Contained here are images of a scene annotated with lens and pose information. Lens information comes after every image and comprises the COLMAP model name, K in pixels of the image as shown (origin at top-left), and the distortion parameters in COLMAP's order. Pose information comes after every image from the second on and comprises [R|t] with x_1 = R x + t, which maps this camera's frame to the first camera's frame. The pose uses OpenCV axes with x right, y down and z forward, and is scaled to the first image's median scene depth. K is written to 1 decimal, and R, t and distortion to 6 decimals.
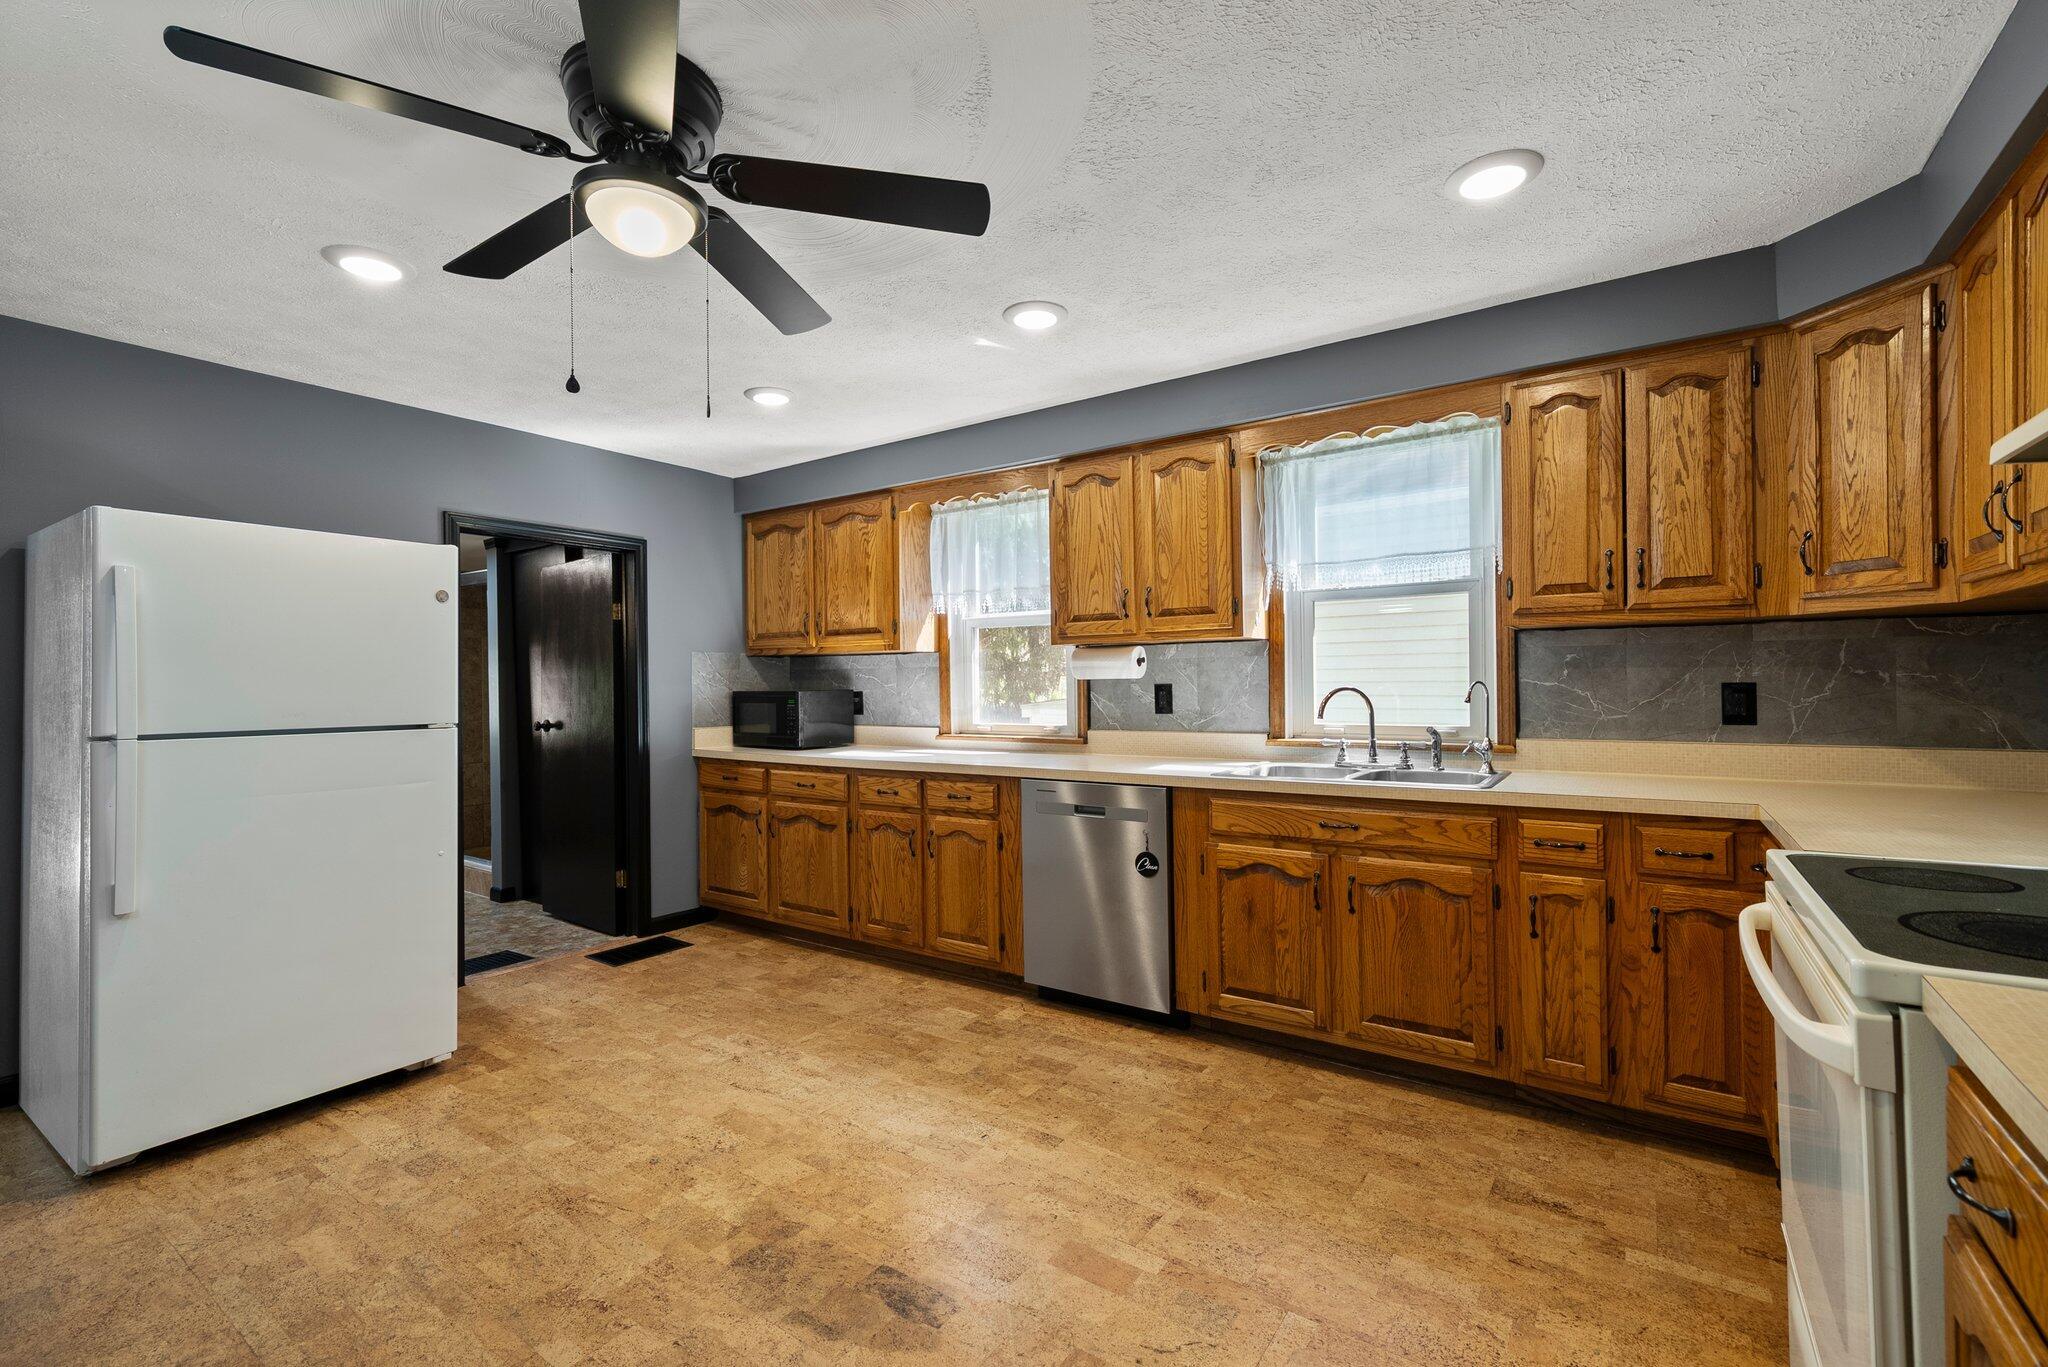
lens RADIAL K [[933.1, 0, 1017.7], [0, 933.1, 674.0], [0, 0, 1]] dist [0.001604, 0.000457]
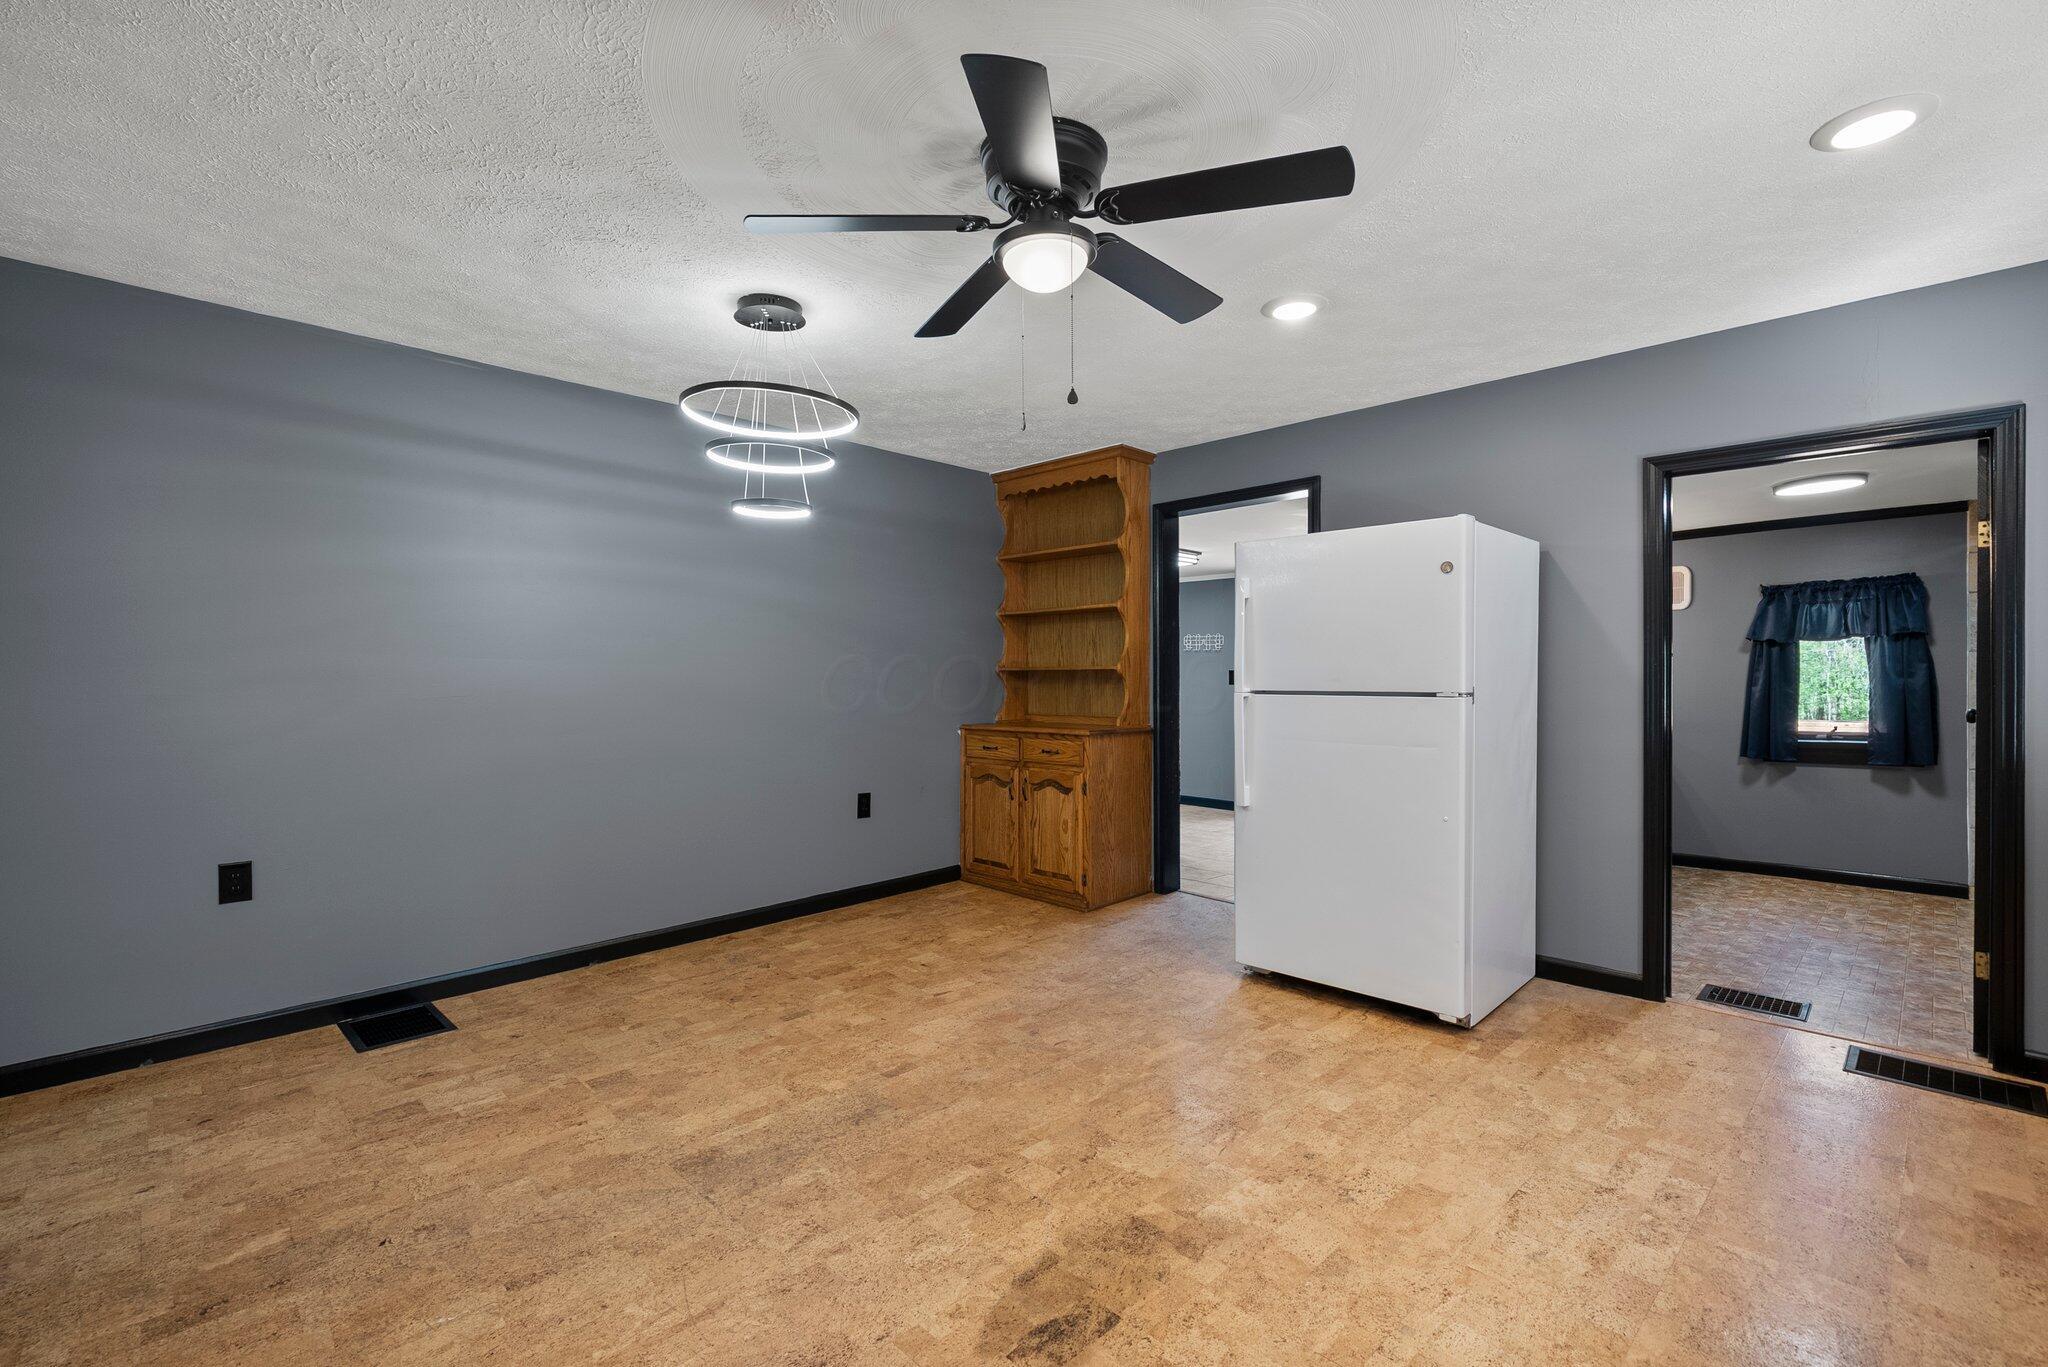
lens RADIAL K [[866.4, 0, 992.3], [0, 866.4, 684.1], [0, 0, 1]] dist [0.002271, 0.000244]
pose [[-0.197140, 0.018798, -0.980195, 0.568994], [0.013999, 0.999768, 0.016358, 0.006661], [0.980275, -0.010497, -0.197357, 0.871096]]
